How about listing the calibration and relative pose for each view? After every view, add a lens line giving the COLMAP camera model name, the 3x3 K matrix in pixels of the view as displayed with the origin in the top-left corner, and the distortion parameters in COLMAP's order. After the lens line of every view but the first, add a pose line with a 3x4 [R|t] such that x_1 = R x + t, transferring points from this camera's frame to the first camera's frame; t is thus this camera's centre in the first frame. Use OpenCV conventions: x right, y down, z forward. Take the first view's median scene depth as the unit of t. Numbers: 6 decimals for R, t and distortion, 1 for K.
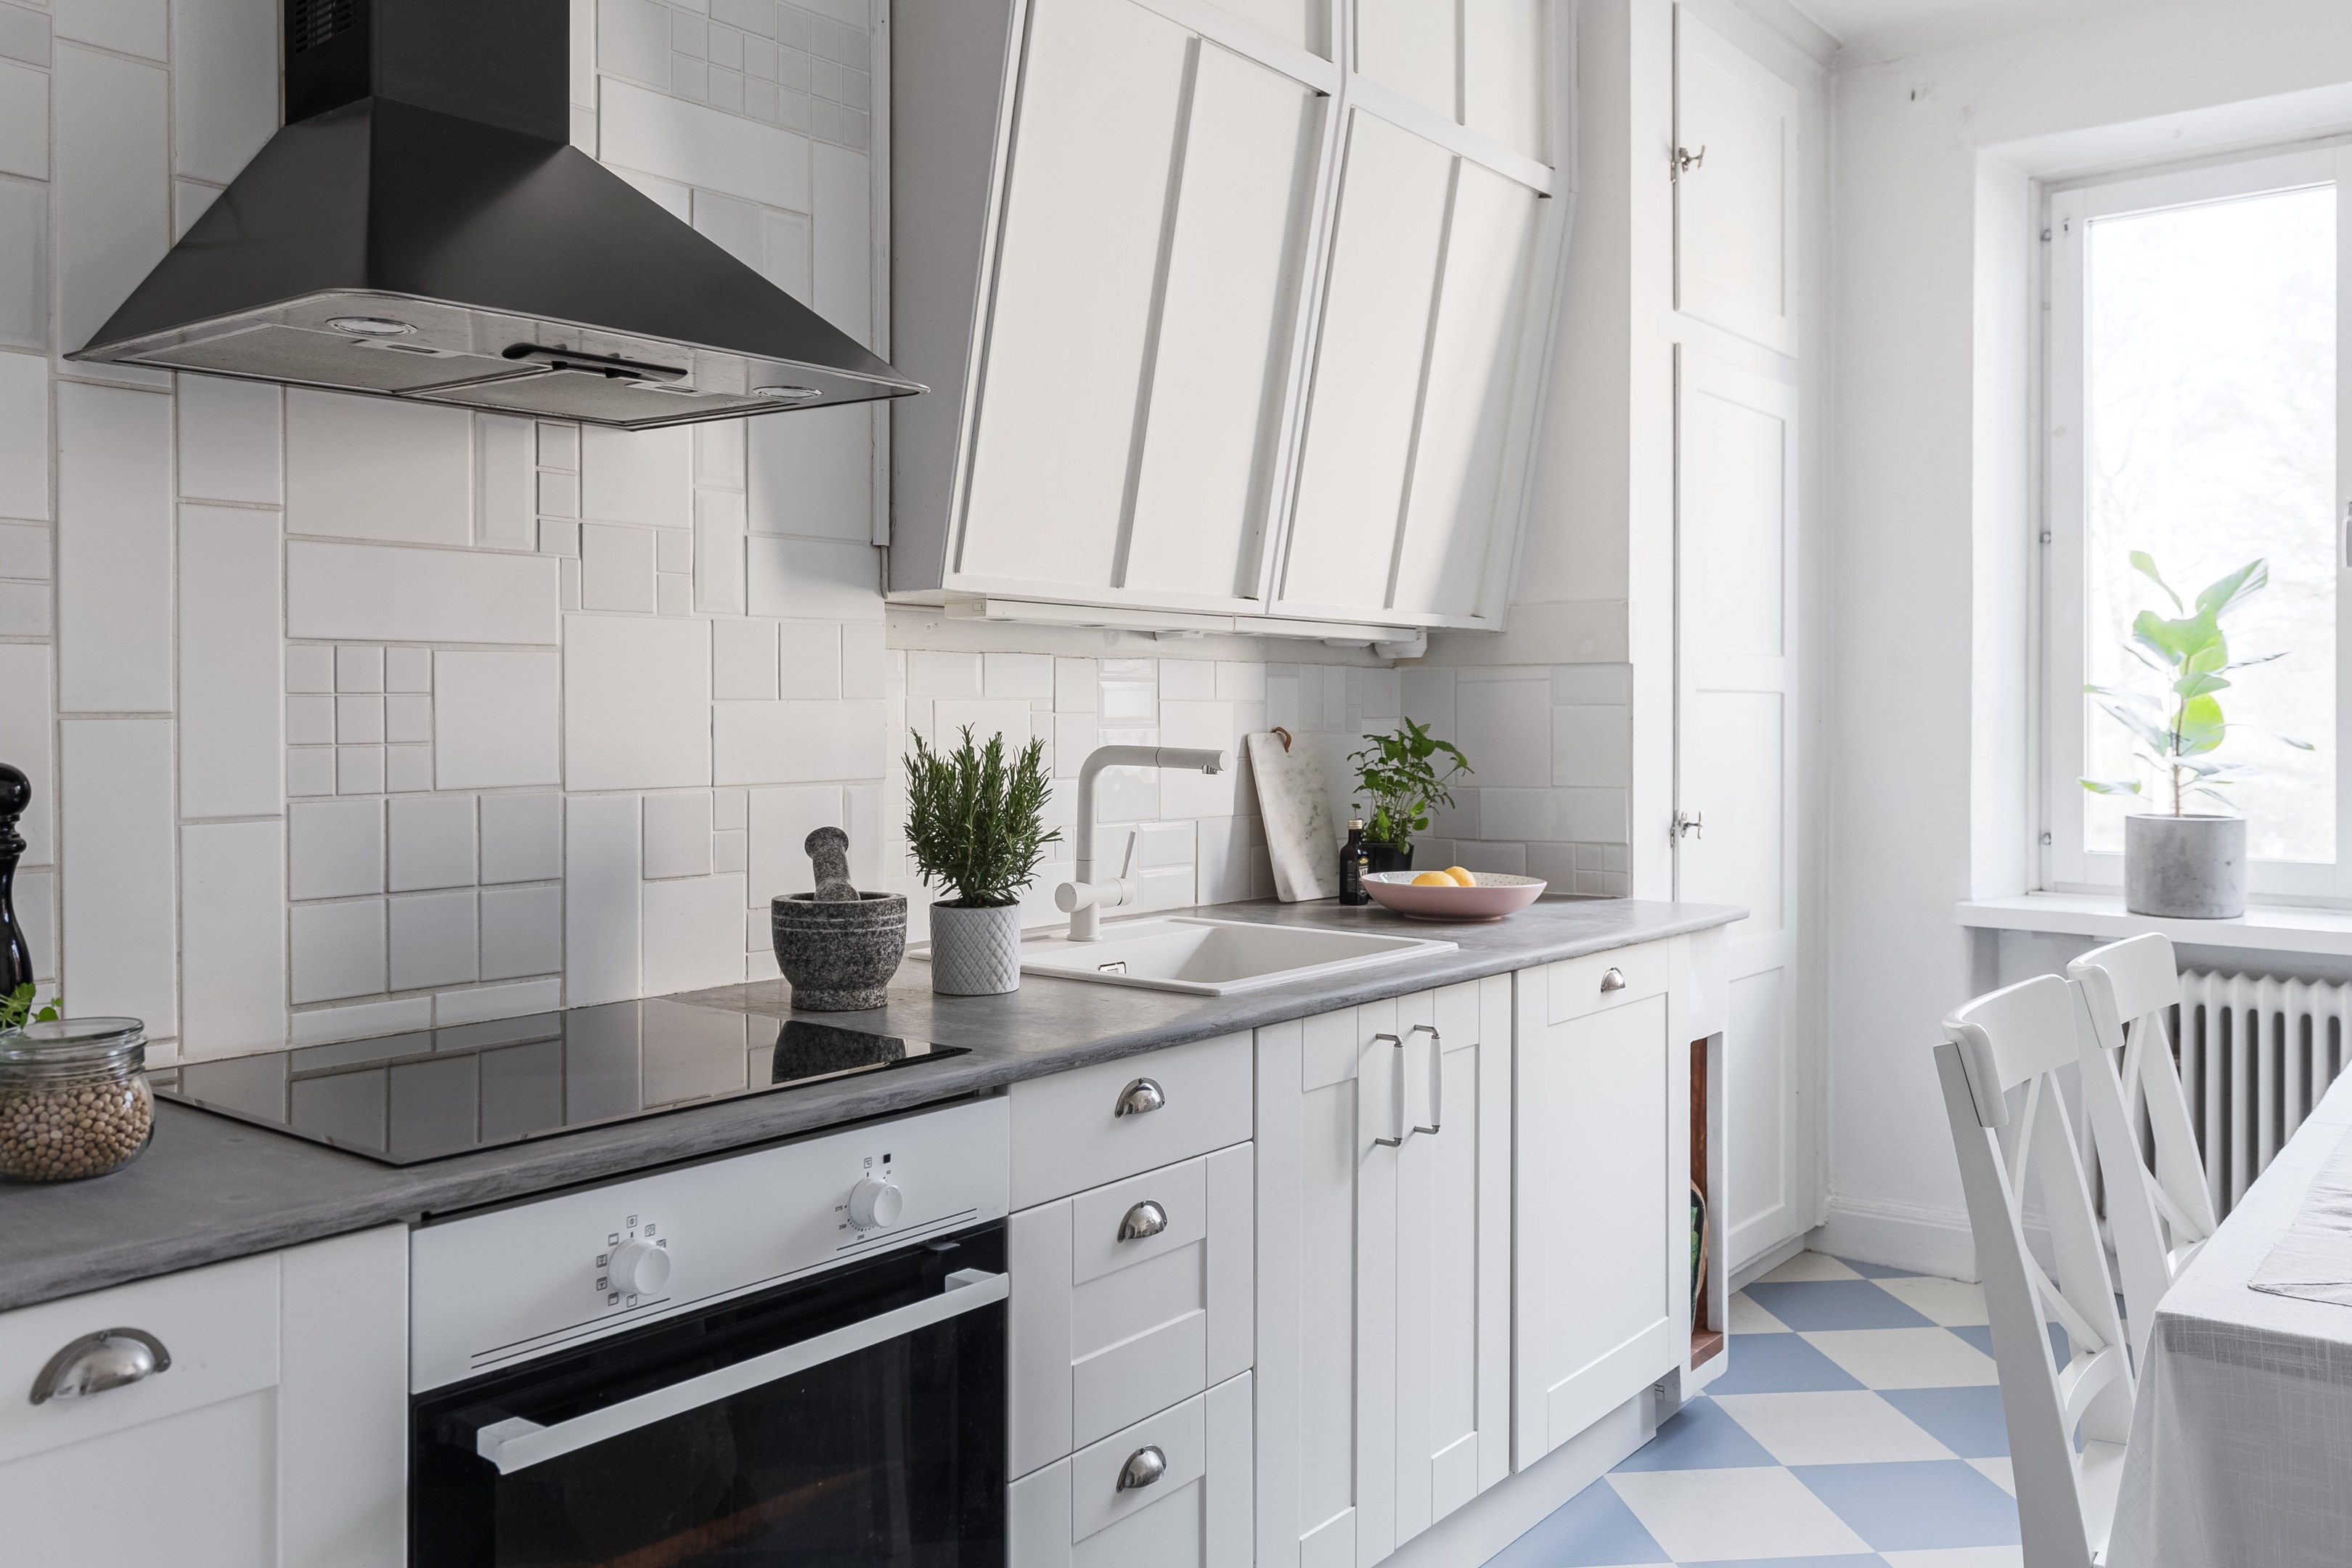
lens RADIAL K [[1834.7, 0, 1183.0], [0, 1834.7, 709.5], [0, 0, 1]] dist [0.001993, 0.000978]
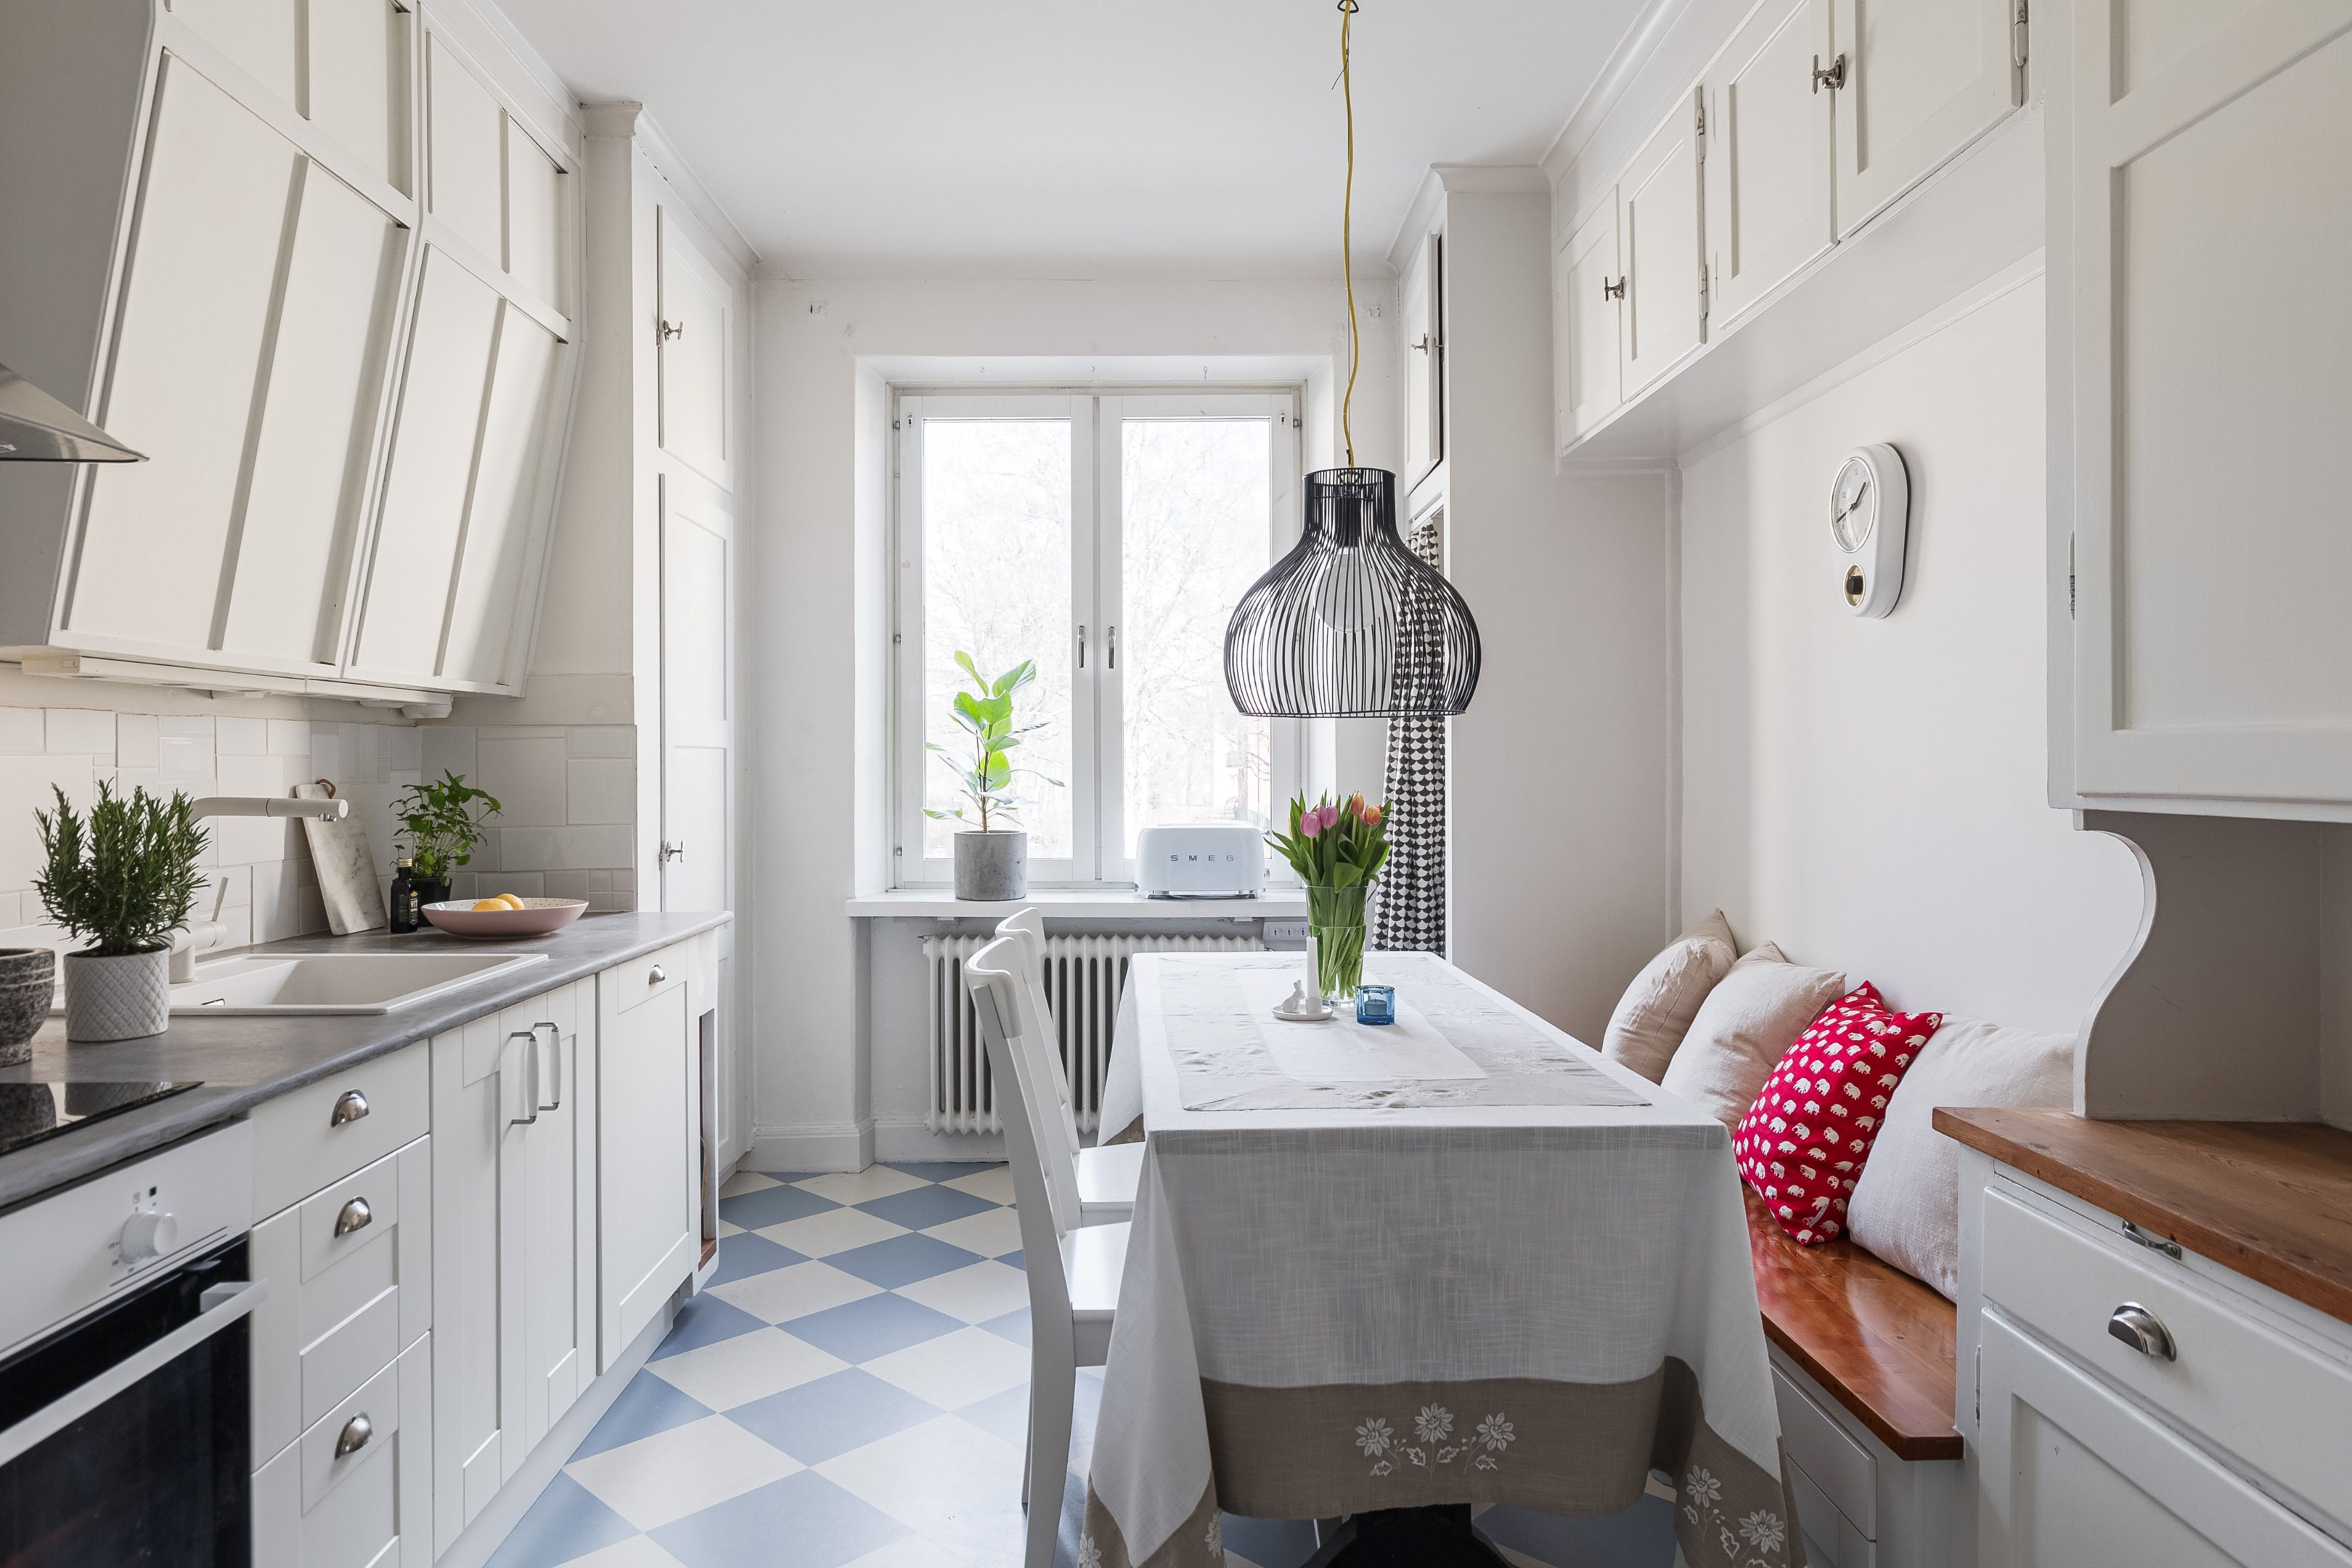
lens RADIAL K [[1476.9, 0, 1129.4], [0, 1476.9, 771.3], [0, 0, 1]] dist [-0.000251, 0.000074]
pose [[0.784079, -0.008160, 0.620607, -0.164374], [0.003743, 0.999958, 0.008419, -0.000850], [-0.620650, -0.004279, 0.784076, -0.006976]]
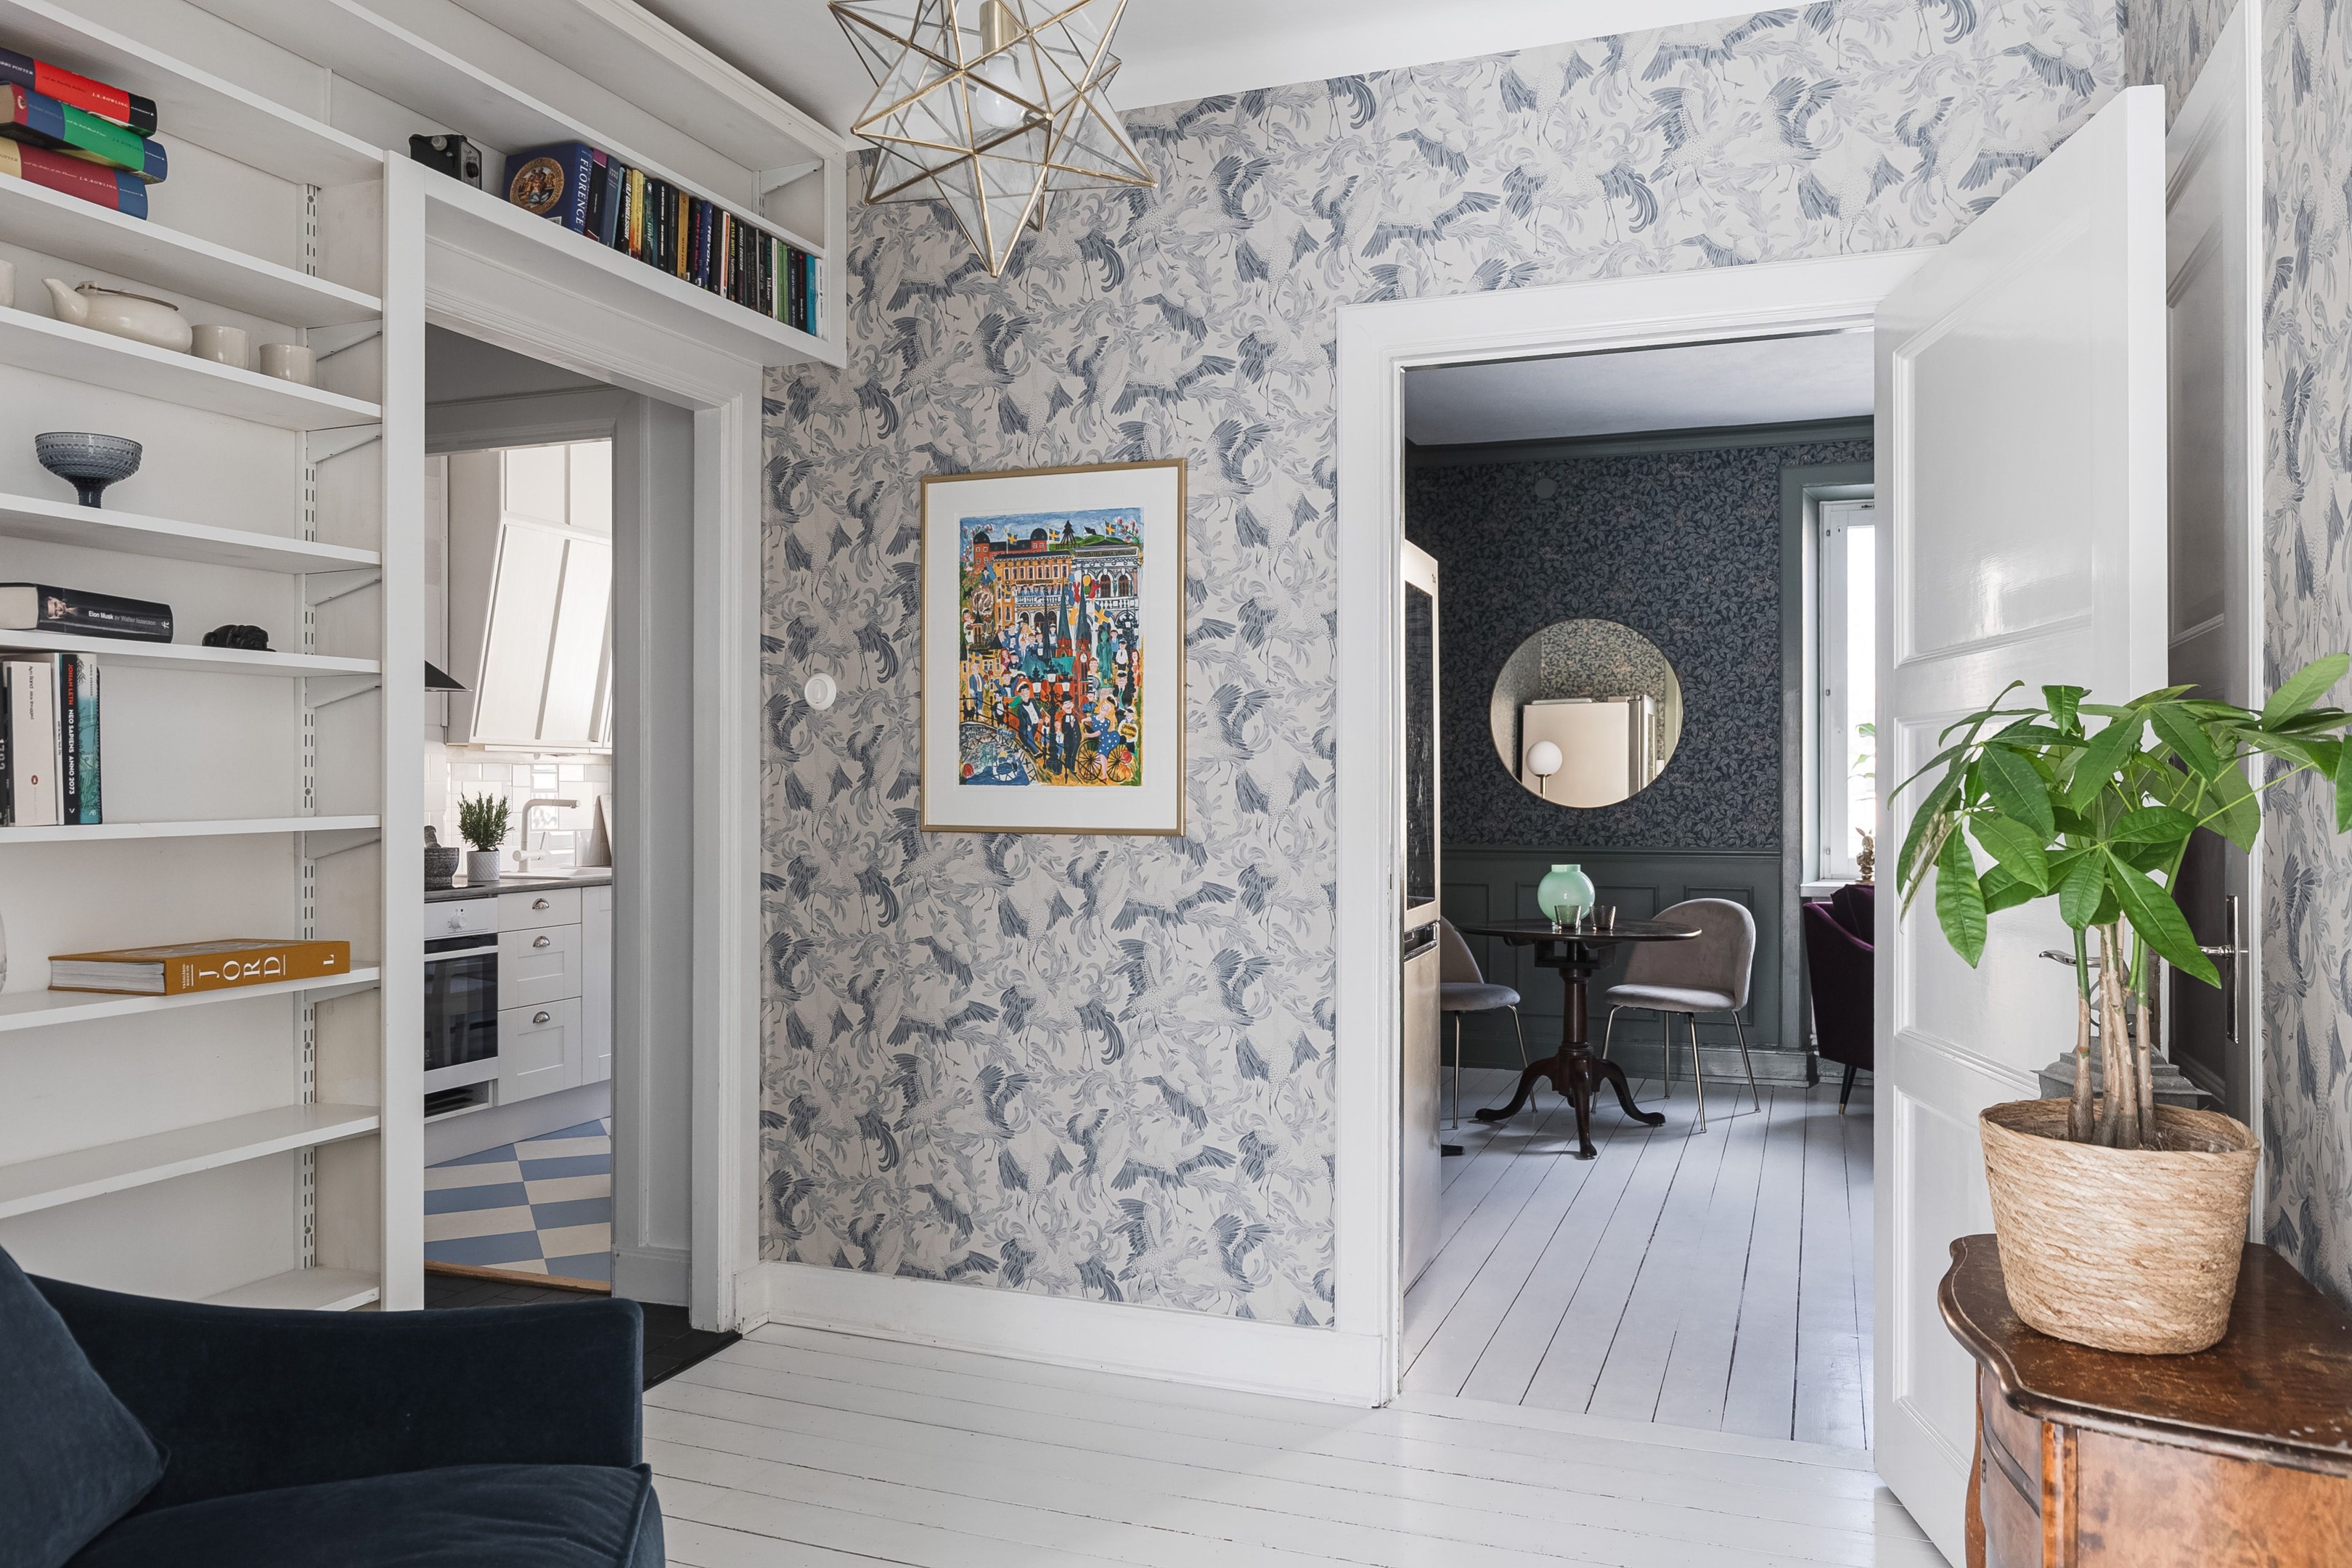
lens RADIAL K [[1677.4, 0, 1144.0], [0, 1677.4, 780.2], [0, 0, 1]] dist [-0.005867, -0.000146]
pose [[0.958569, 0.000203, 0.284861, 0.122196], [-0.000314, 1.000000, 0.000344, -0.008514], [-0.284861, -0.000419, 0.958569, -1.684473]]
